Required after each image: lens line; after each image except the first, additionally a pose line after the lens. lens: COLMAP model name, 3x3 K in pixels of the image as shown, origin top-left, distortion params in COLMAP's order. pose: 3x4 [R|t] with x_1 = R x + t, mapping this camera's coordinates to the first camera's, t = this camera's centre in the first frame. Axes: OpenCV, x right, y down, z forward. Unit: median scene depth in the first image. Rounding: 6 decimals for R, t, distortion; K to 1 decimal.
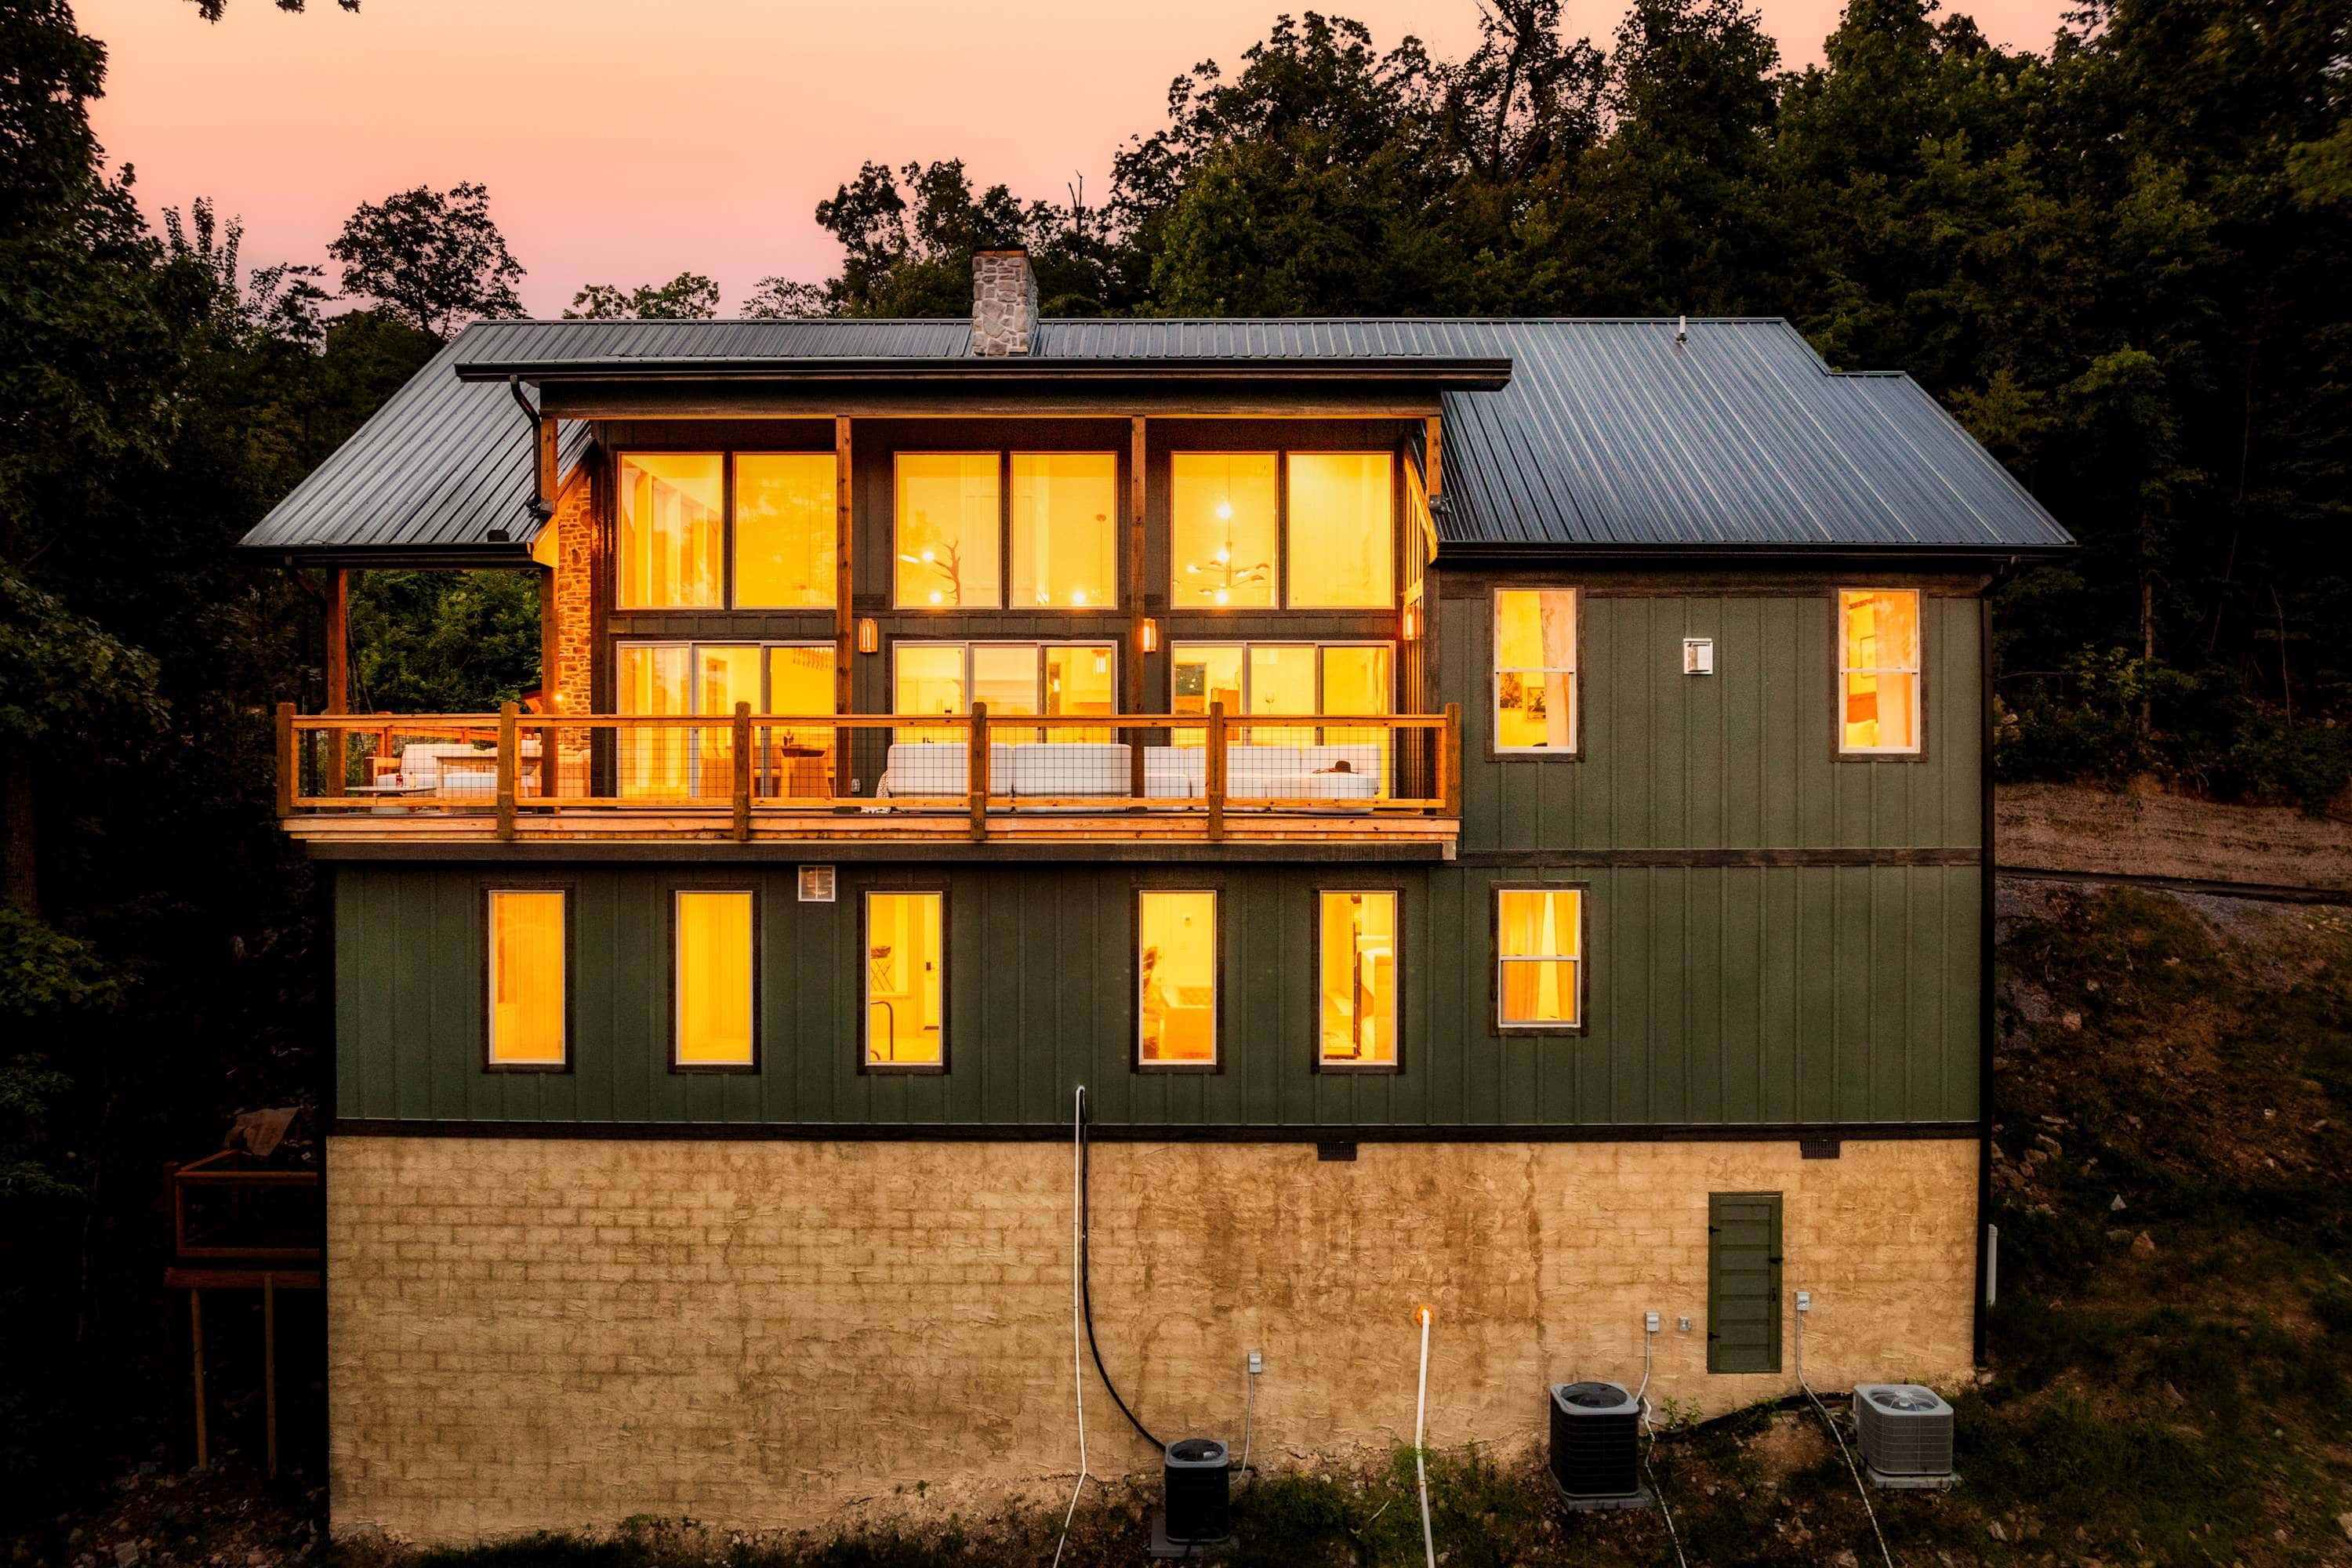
lens RADIAL K [[1684.9, 0, 1184.5], [0, 1684.9, 791.2], [0, 0, 1]] dist [-0.042457, 0.001869]
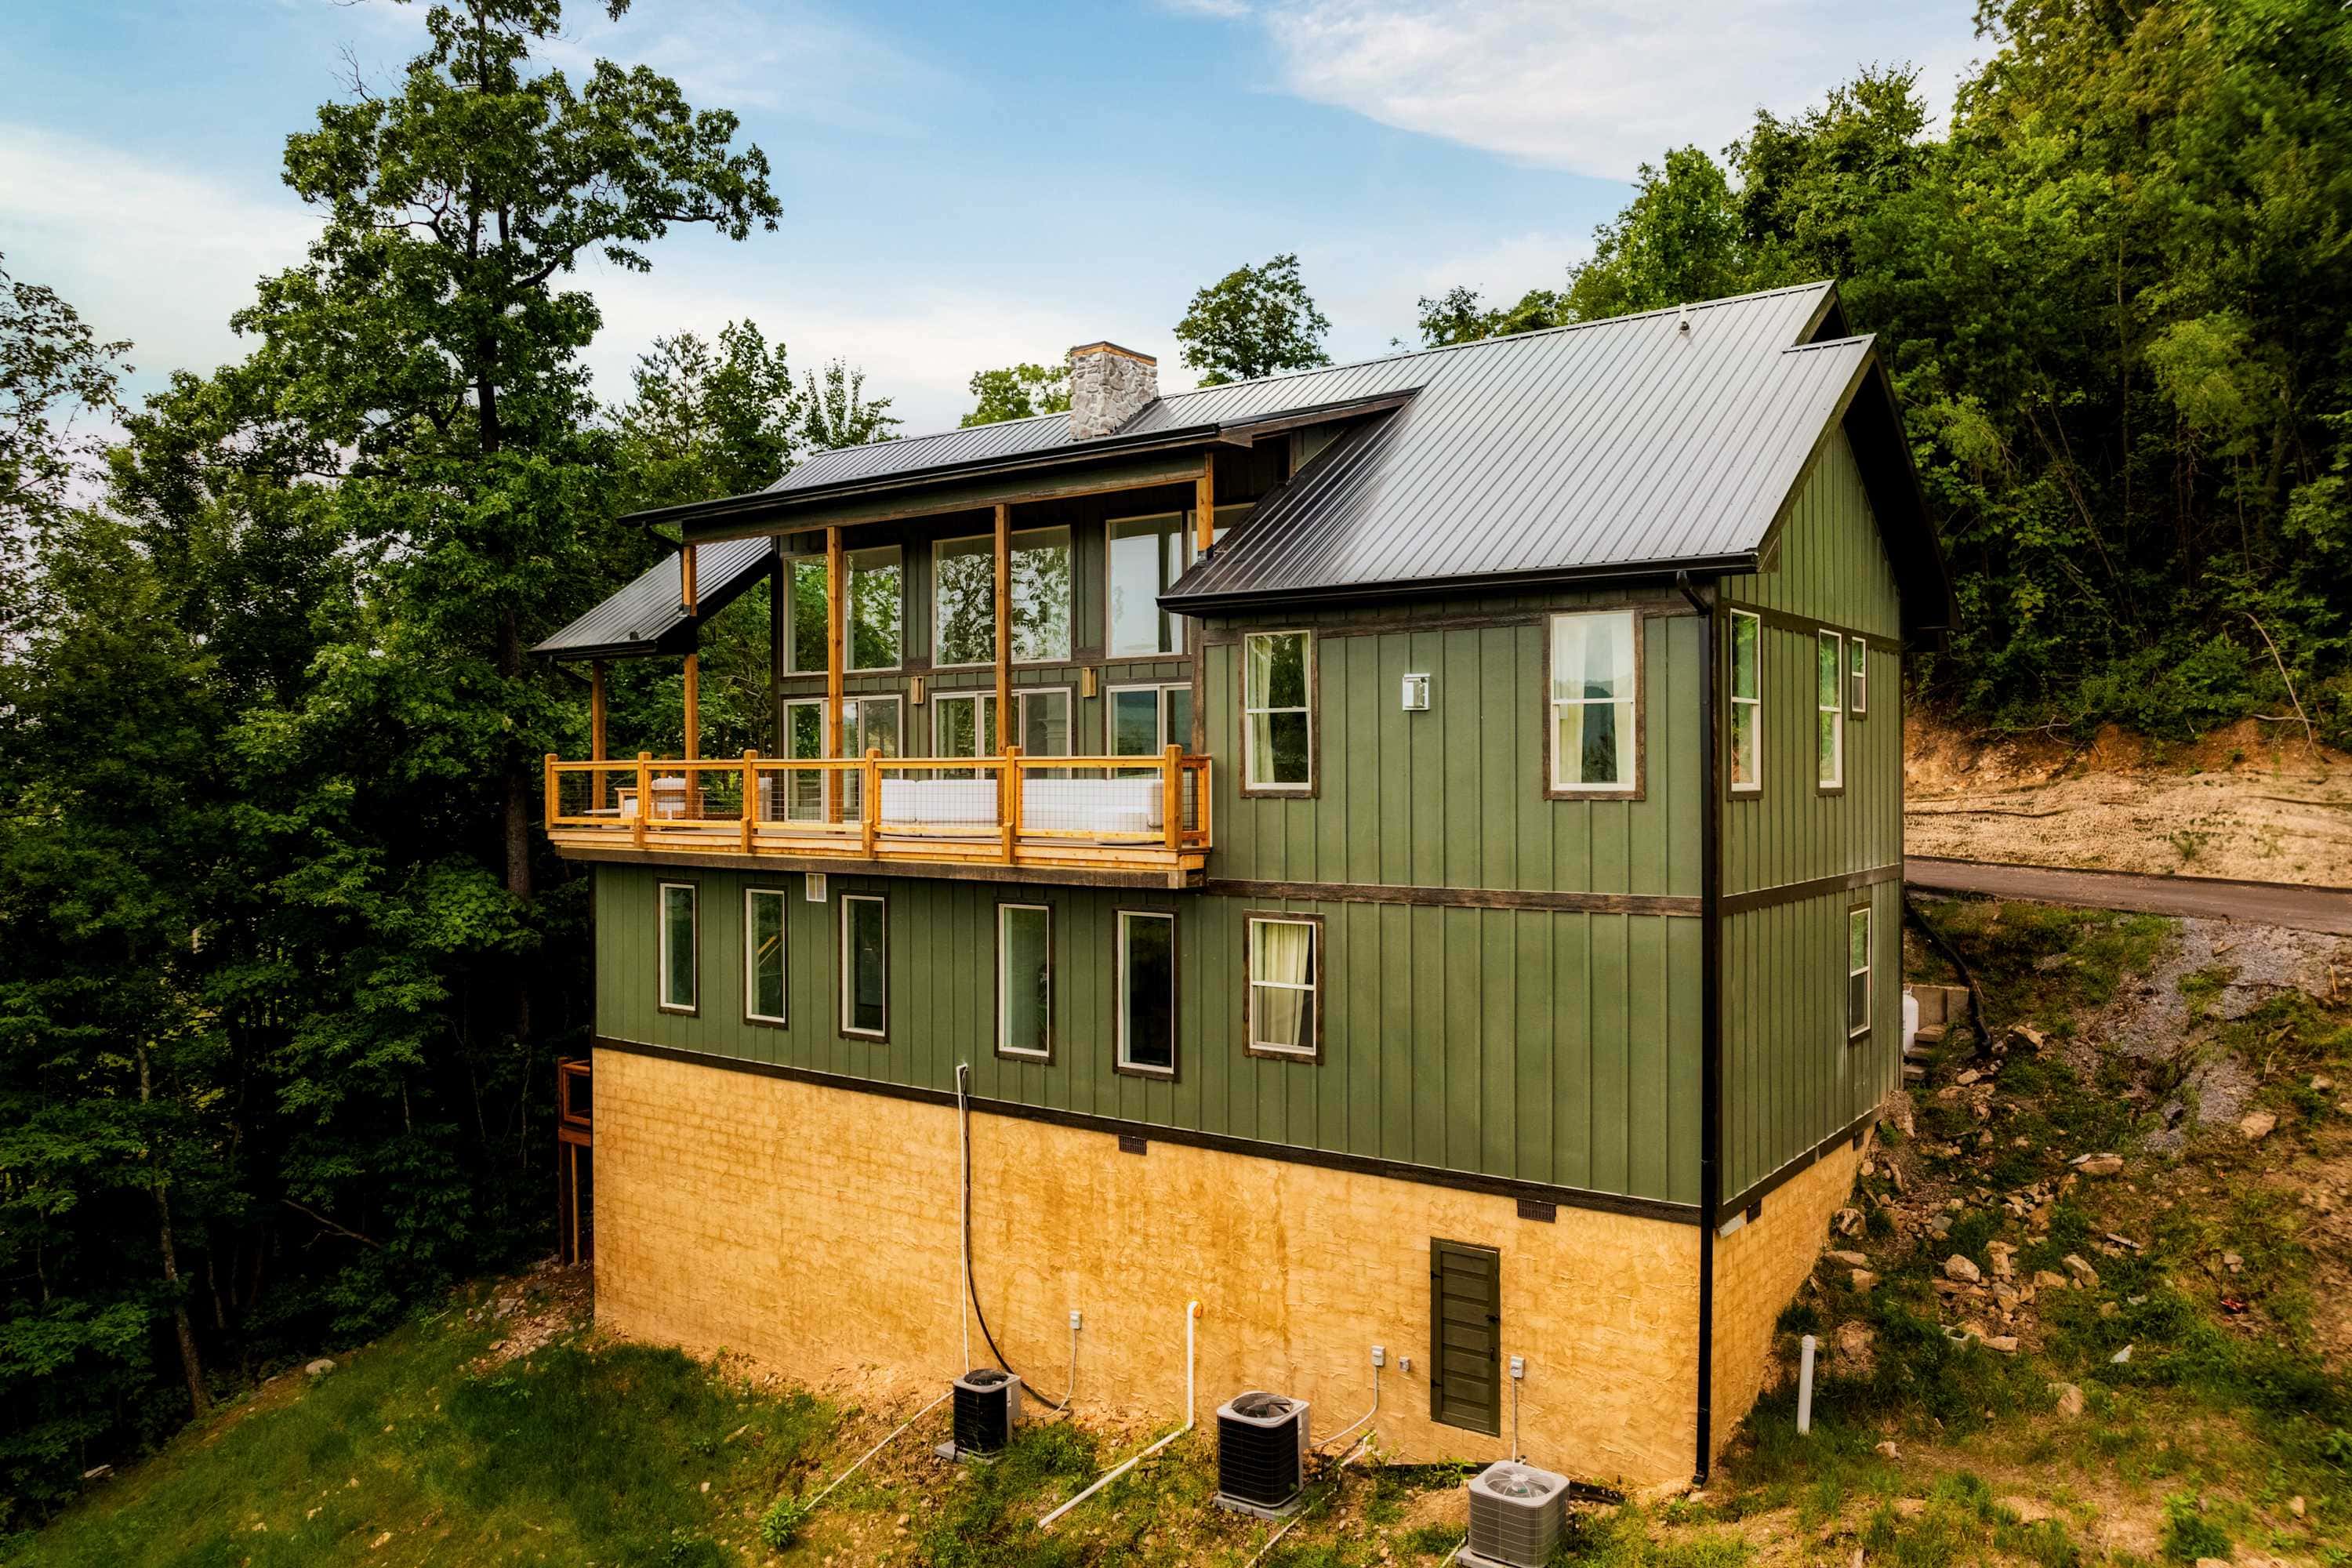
lens RADIAL K [[1689.8, 0, 1175.3], [0, 1689.8, 777.3], [0, 0, 1]] dist [-0.042326, 0.012446]
pose [[0.802246, -0.000861, -0.596993, 0.783268], [0.000983, 1.000000, -0.000121, -0.030170], [0.596993, -0.000490, 0.802246, 0.117163]]
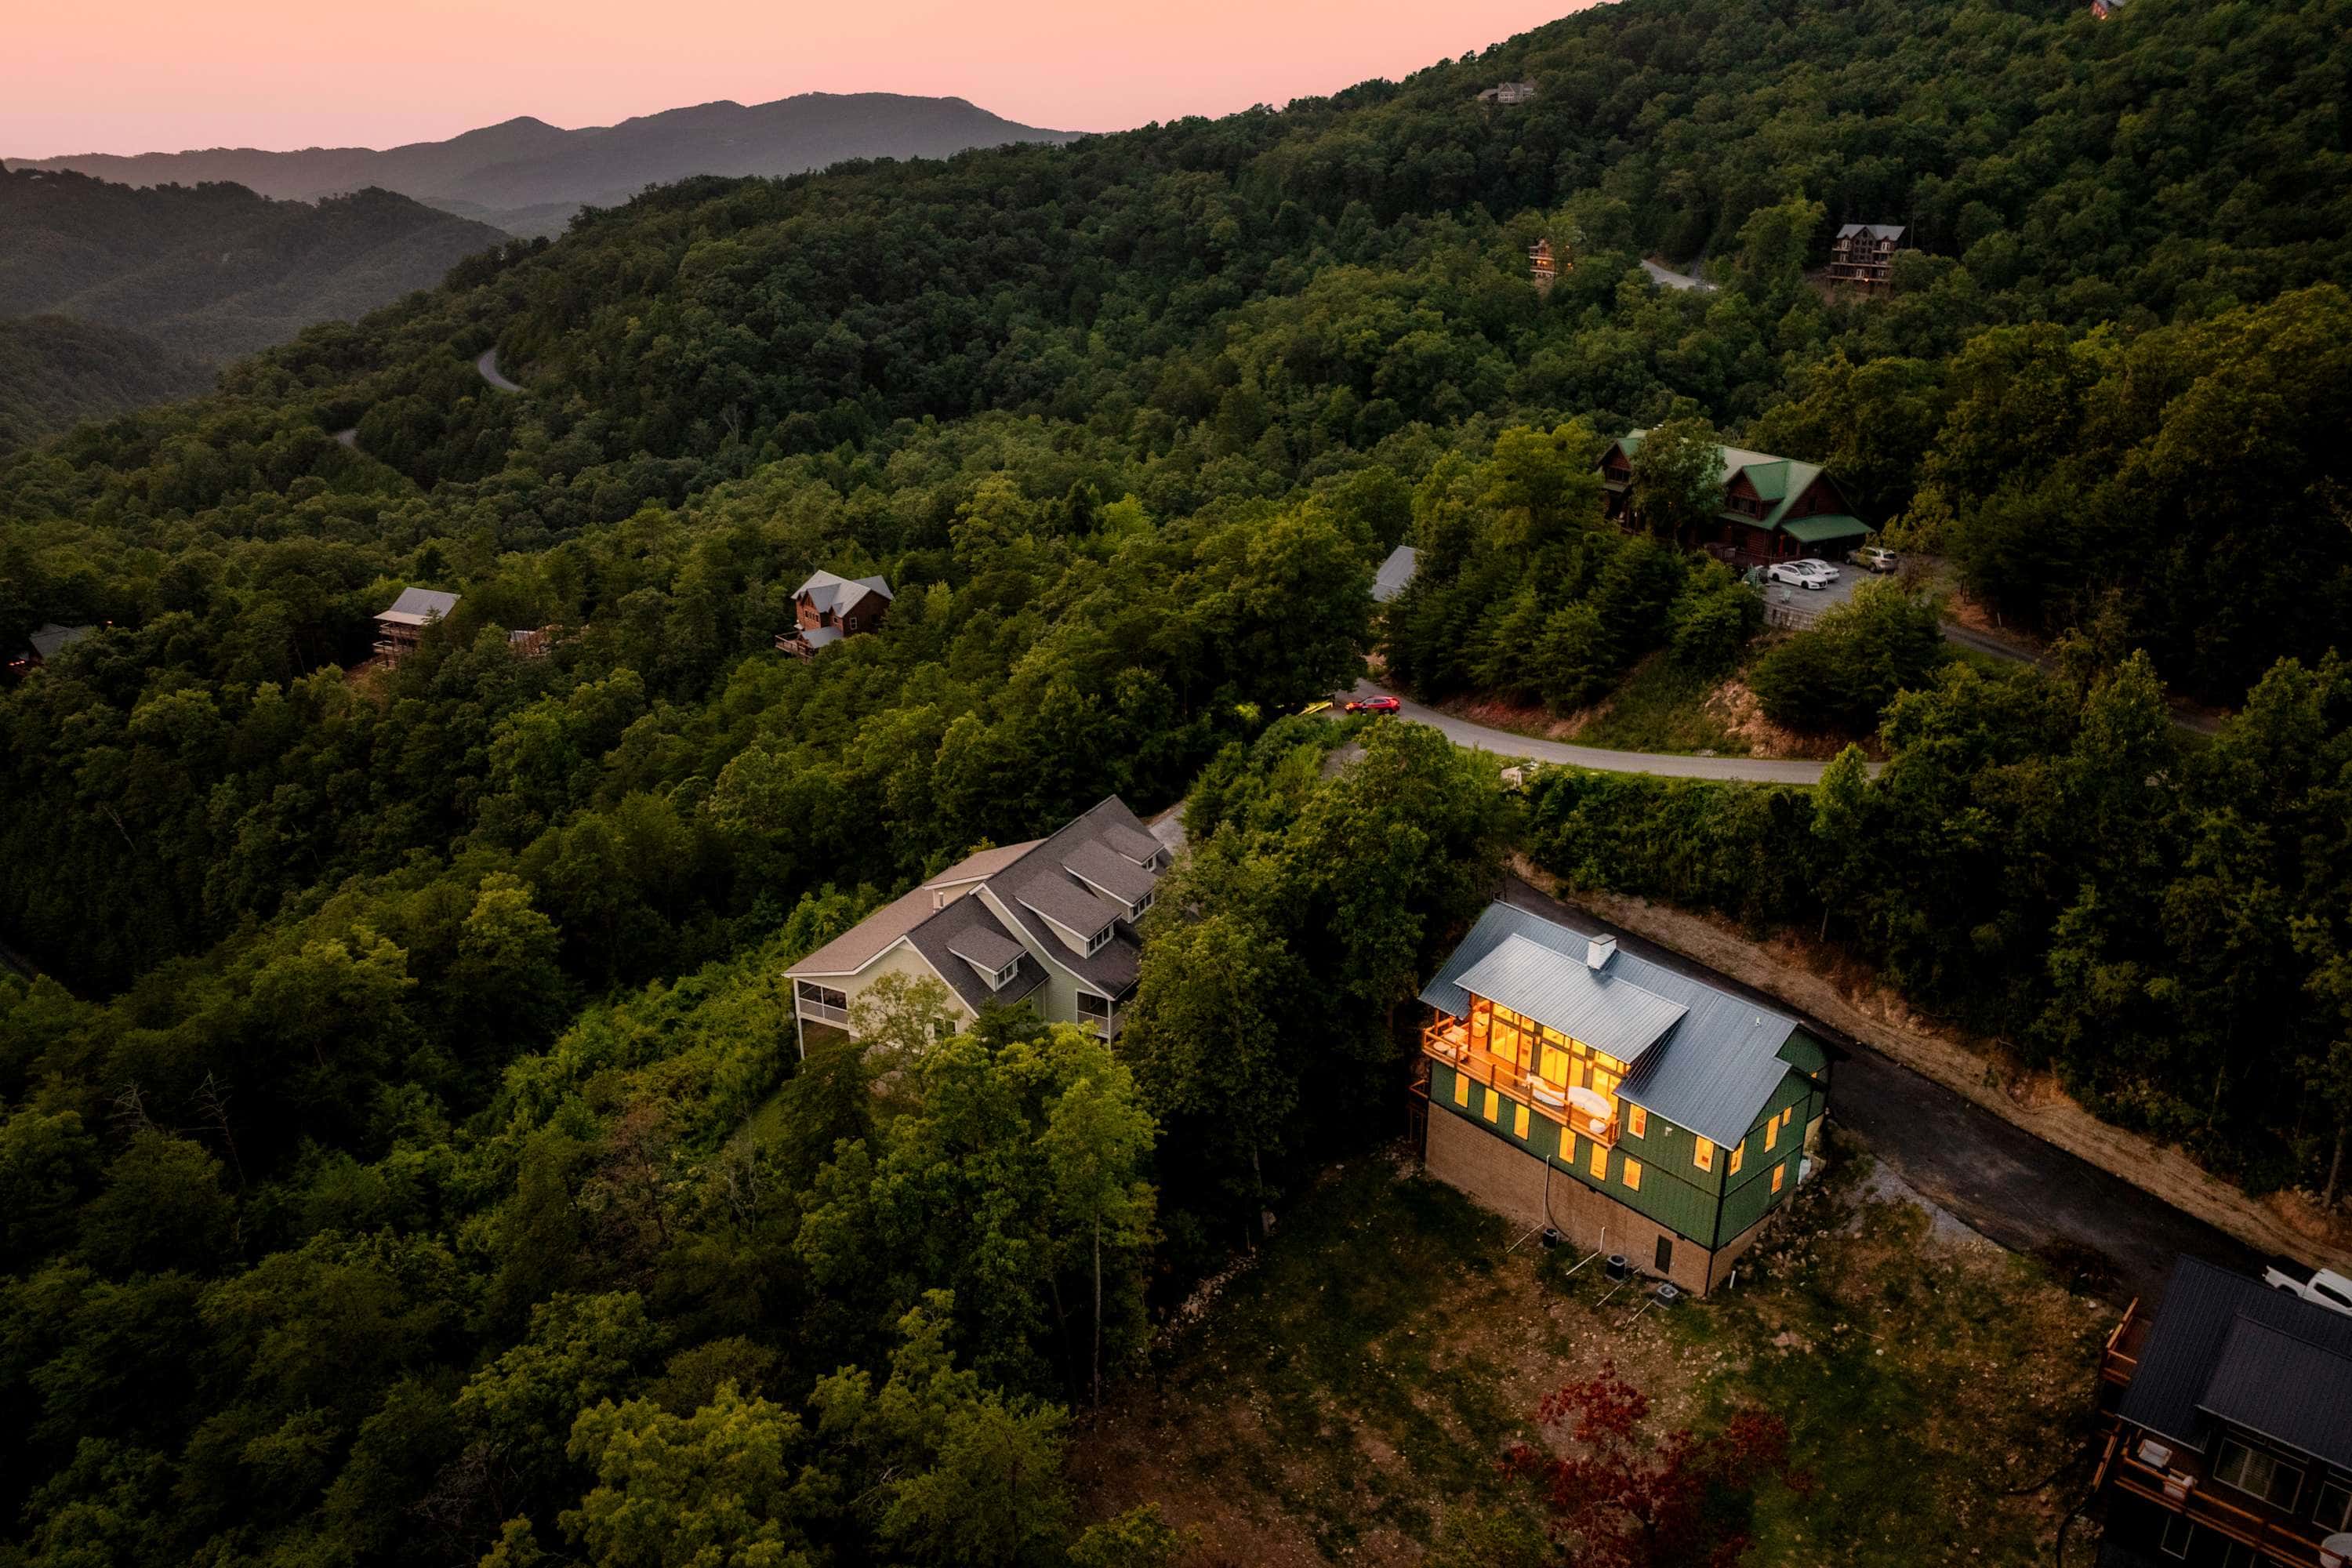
lens RADIAL K [[1690.6, 0, 1179.0], [0, 1690.6, 781.8], [0, 0, 1]] dist [-0.037698, 0.004520]
pose [[0.649485, 0.271717, -0.710168, 2.368936], [-0.003085, 0.934906, 0.354882, -2.515684], [0.760368, -0.228300, 0.608046, -2.474672]]
